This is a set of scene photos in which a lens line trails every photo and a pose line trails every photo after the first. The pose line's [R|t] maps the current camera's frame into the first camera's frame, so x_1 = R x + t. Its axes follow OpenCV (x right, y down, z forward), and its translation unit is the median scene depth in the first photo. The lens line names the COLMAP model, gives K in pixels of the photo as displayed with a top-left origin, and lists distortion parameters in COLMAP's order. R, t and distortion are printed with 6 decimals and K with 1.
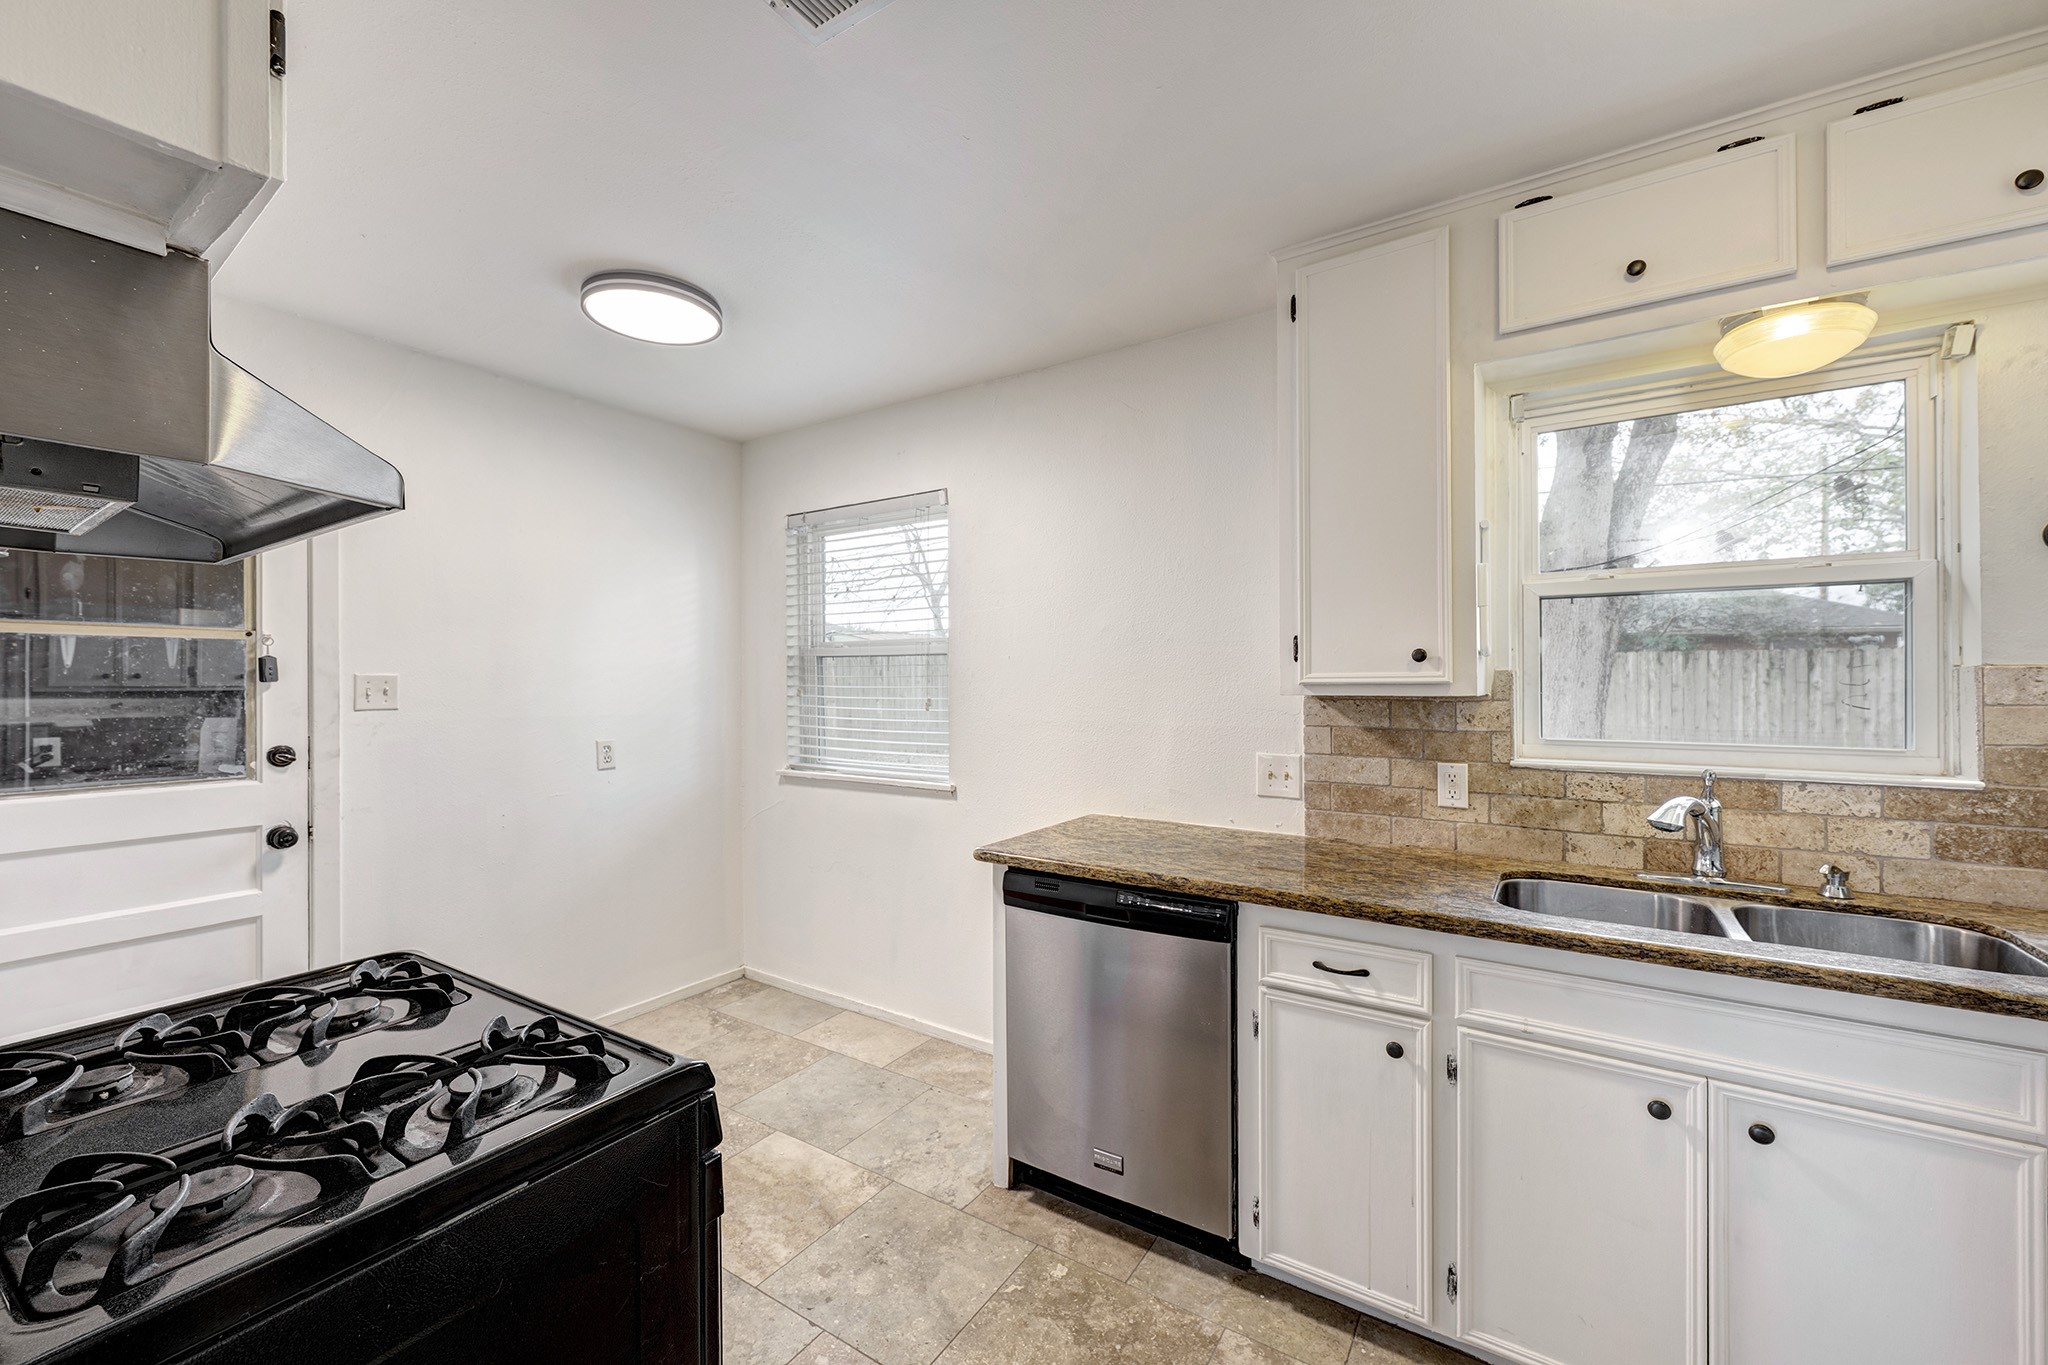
lens RADIAL K [[817.5, 0, 1019.4], [0, 817.5, 681.3], [0, 0, 1]] dist [-0.001360, -0.000087]
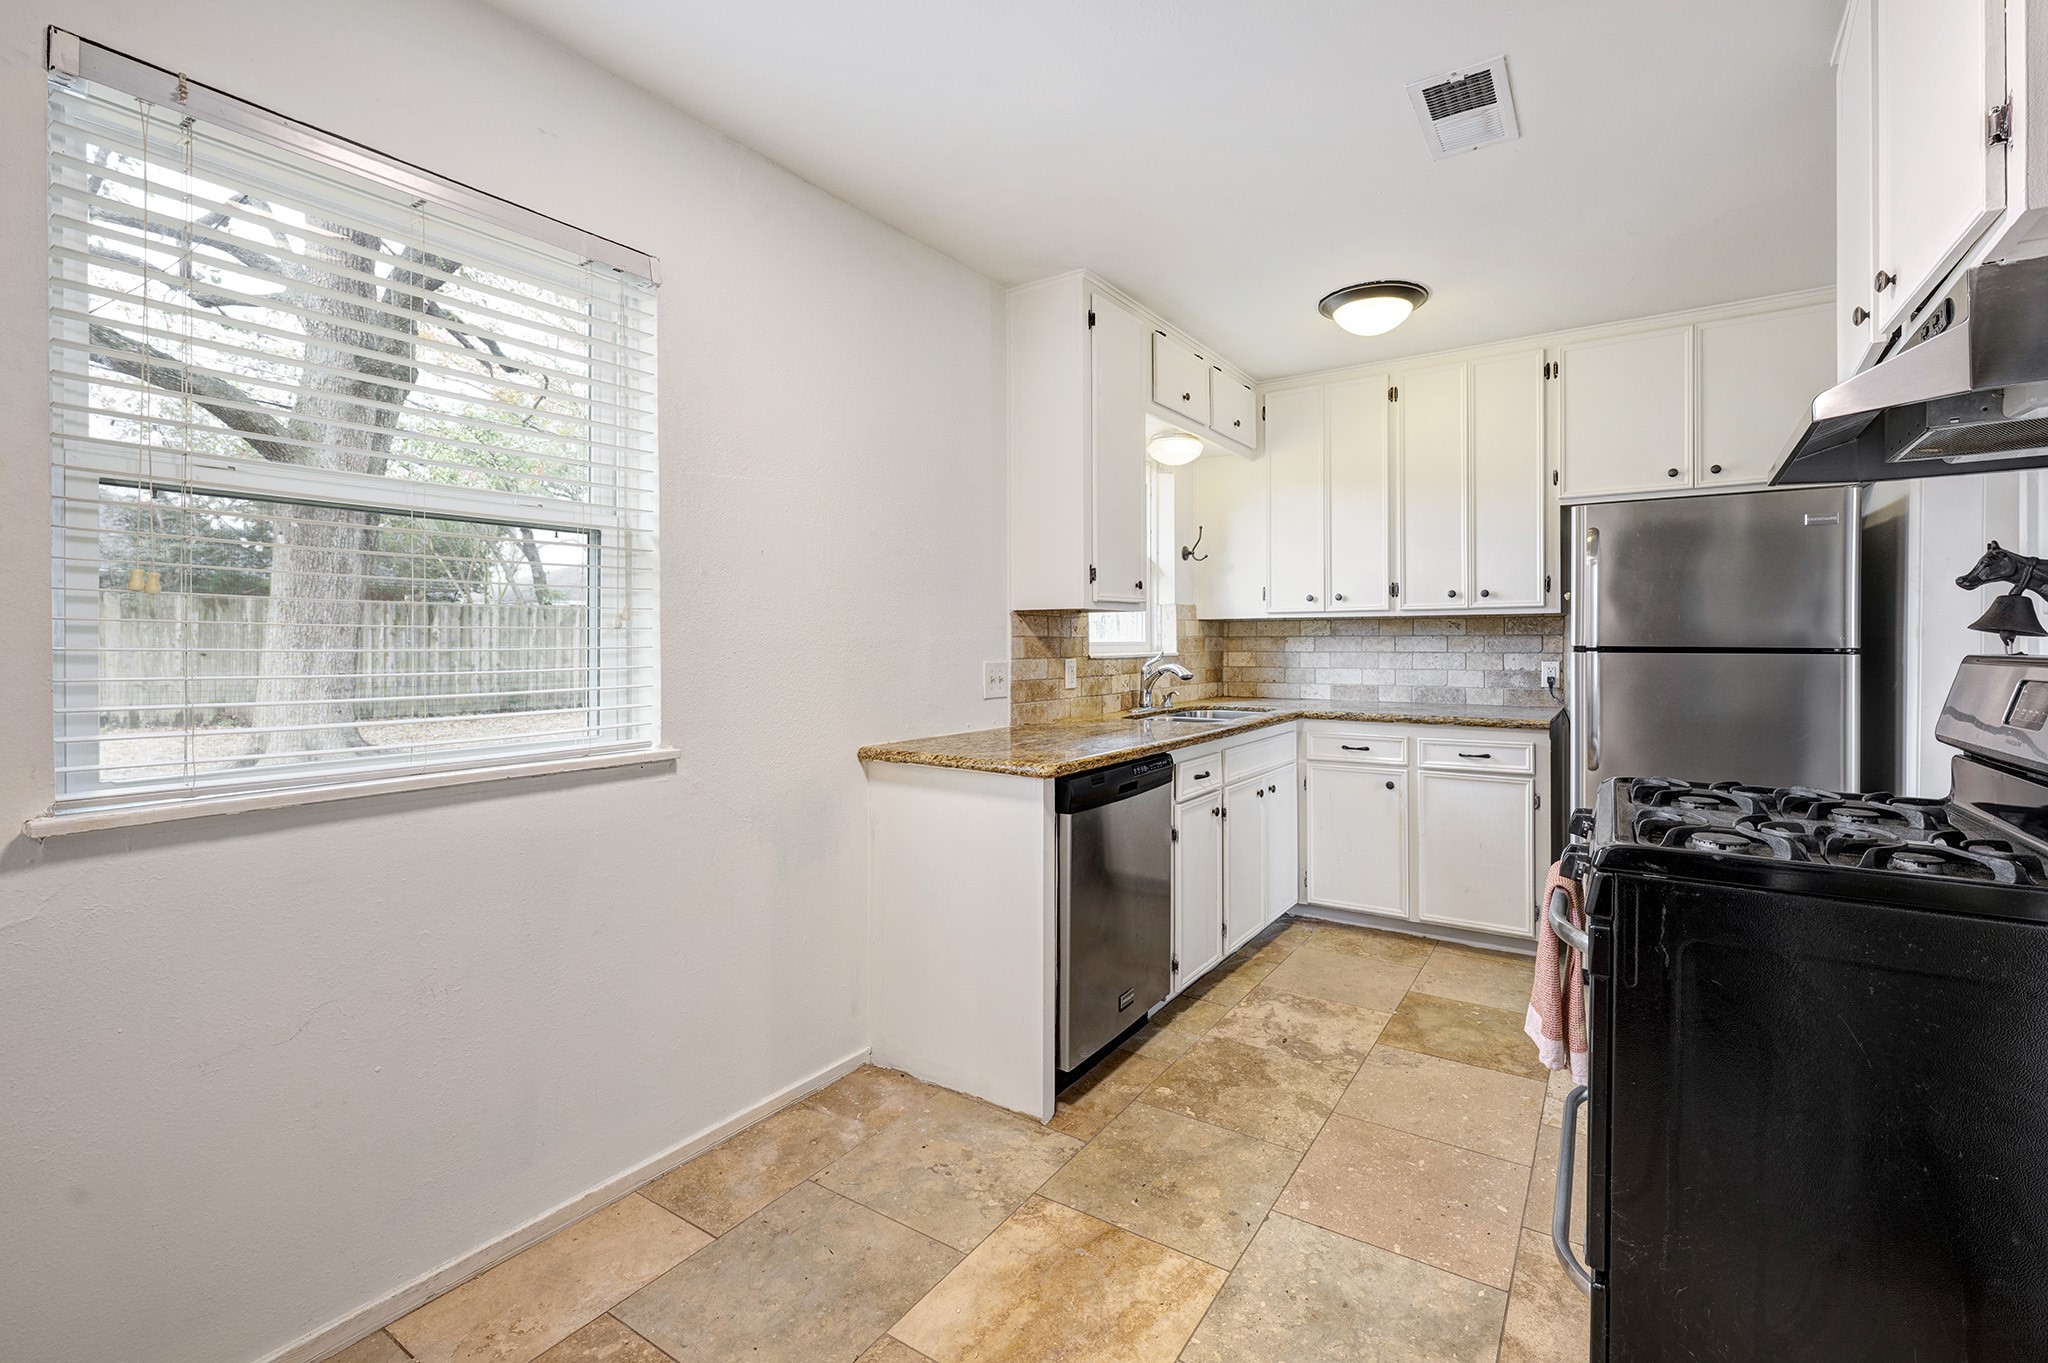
lens RADIAL K [[914.5, 0, 1058.3], [0, 914.5, 642.1], [0, 0, 1]] dist [-0.000460, -0.000049]
pose [[-0.025130, -0.000255, 0.999684, -1.165078], [0.002454, 0.999997, 0.000317, 0.070943], [-0.999681, 0.002461, -0.025129, 1.095425]]
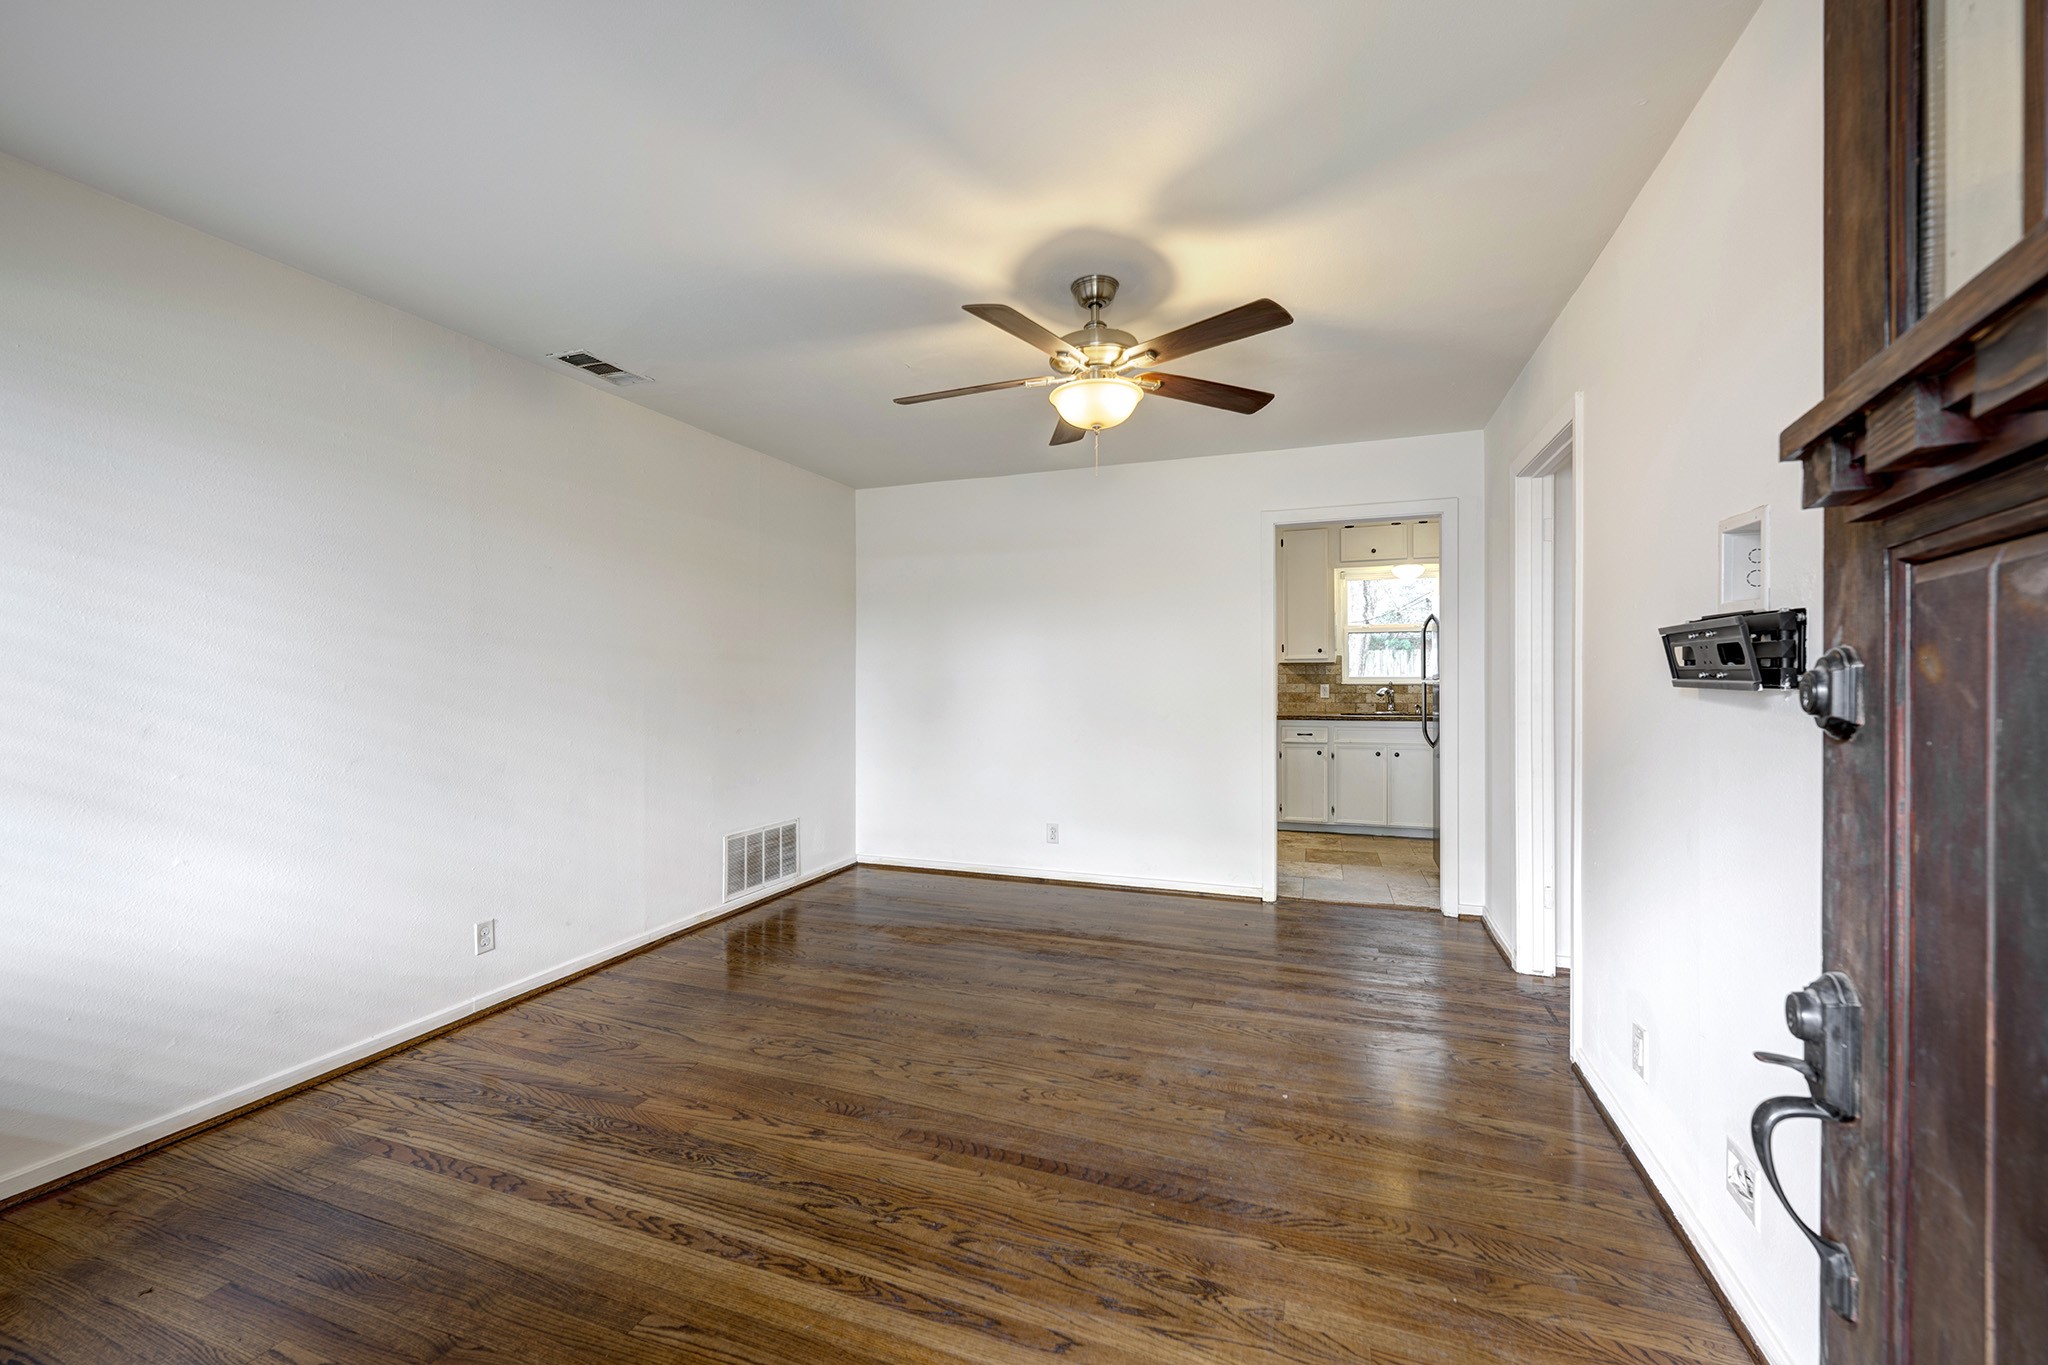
lens RADIAL K [[817.5, 0, 1029.4], [0, 817.5, 677.6], [0, 0, 1]] dist [-0.001360, -0.000087]
pose [[0.971950, -0.002136, 0.235178, -1.392837], [0.001897, 0.999997, 0.001243, 0.069665], [-0.235180, -0.000762, 0.971951, -1.905240]]
